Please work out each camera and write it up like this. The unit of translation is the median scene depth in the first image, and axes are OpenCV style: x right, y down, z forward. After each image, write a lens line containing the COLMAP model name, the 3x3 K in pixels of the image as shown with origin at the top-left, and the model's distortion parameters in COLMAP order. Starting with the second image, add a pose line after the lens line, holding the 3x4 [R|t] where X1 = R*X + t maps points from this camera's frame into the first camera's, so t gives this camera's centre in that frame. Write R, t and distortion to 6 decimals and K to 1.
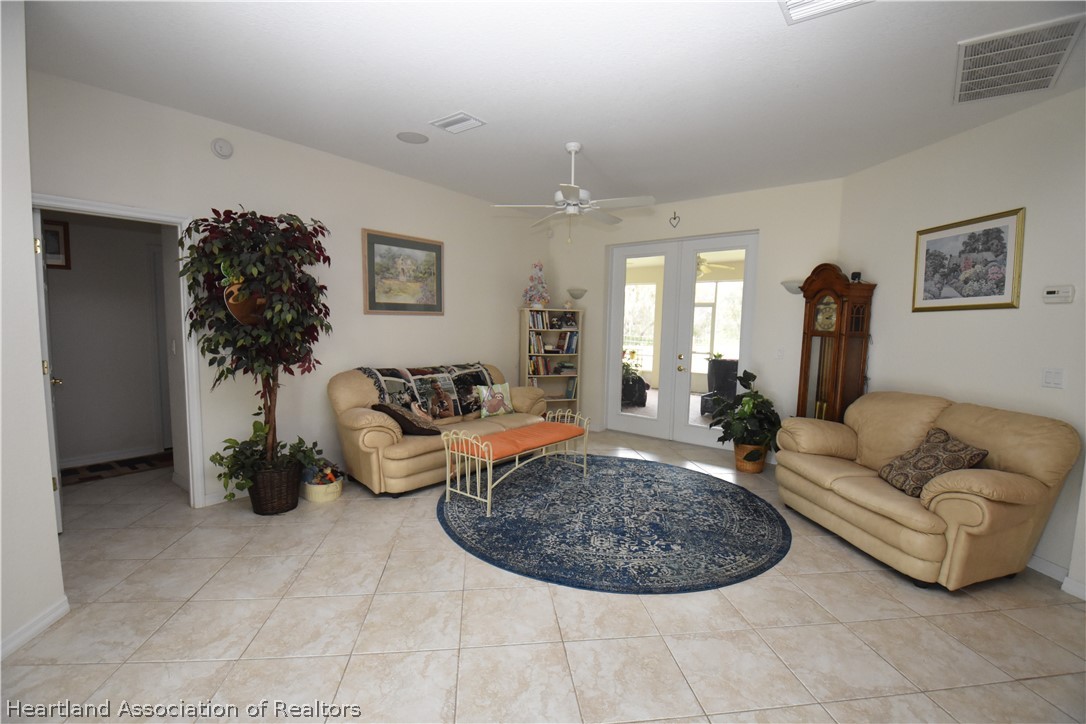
lens RADIAL K [[474.6, 0, 540.0], [0, 474.6, 364.5], [0, 0, 1]] dist [0.000955, -0.015350]
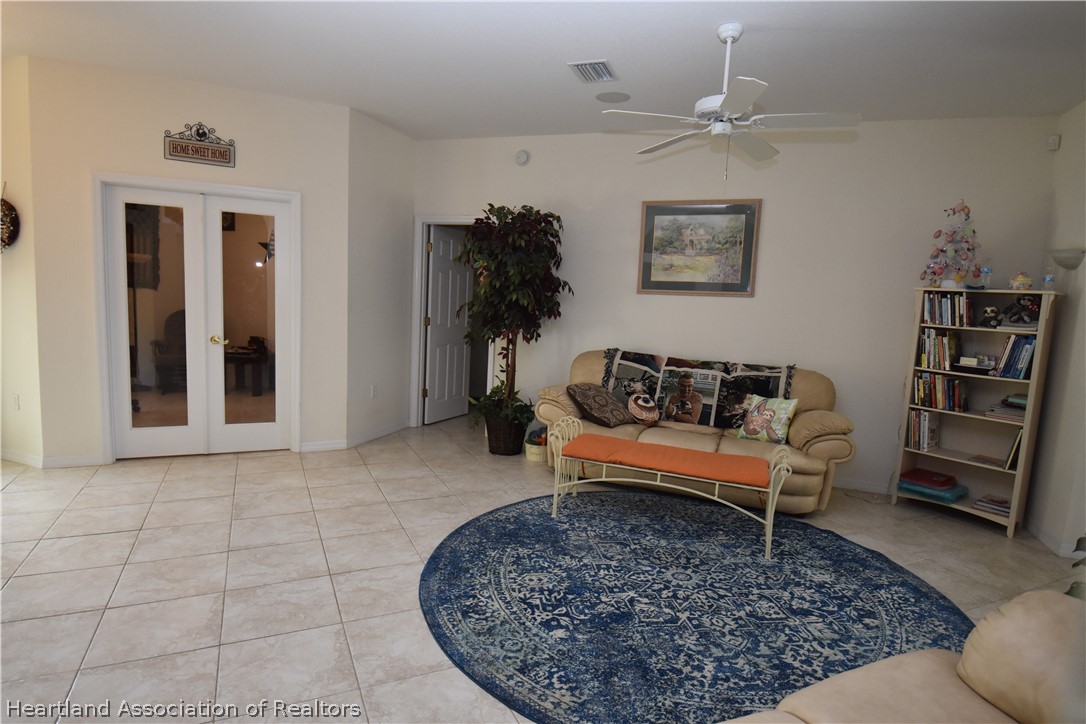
lens RADIAL K [[599.3, 0, 543.0], [0, 599.3, 362.0], [0, 0, 1]] dist [0.002001, -0.002145]
pose [[0.317311, 0.101816, -0.942840, 0.776682], [-0.125568, 0.989976, 0.064647, -0.028525], [0.939971, 0.097878, 0.326916, 0.508930]]
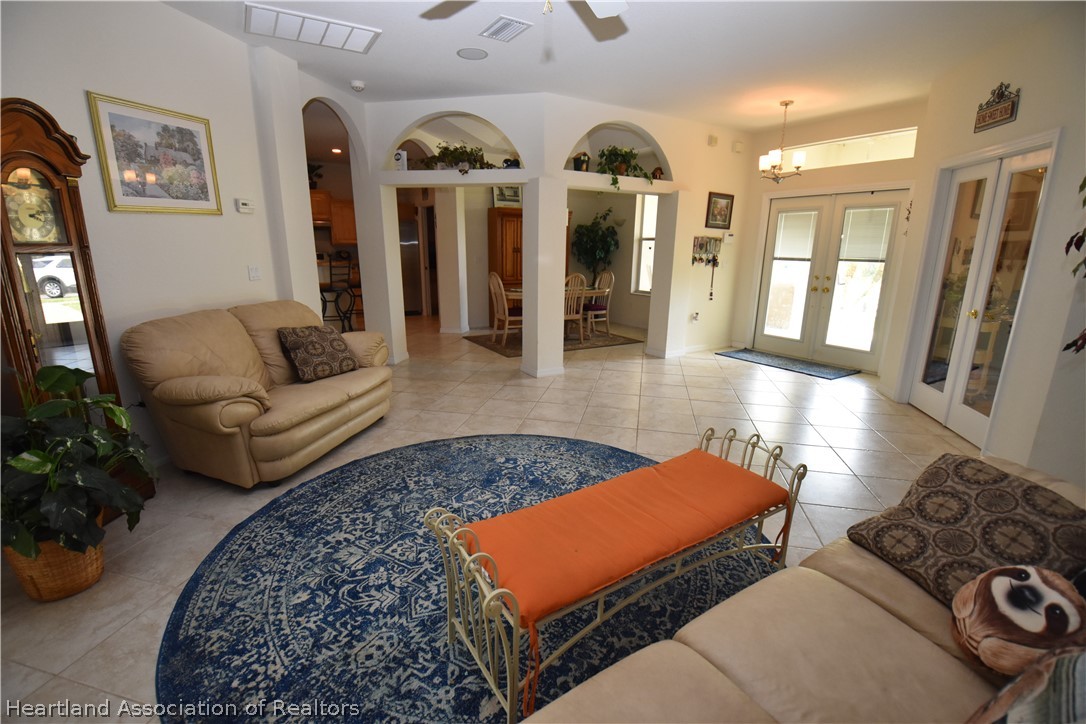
lens RADIAL K [[474.6, 0, 540.0], [0, 474.6, 364.5], [0, 0, 1]] dist [0.000955, -0.015350]
pose [[-0.941384, -0.111579, 0.318349, -0.077883], [-0.001266, 0.944875, 0.327428, -0.115912], [-0.337334, 0.307832, -0.889632, 1.390217]]
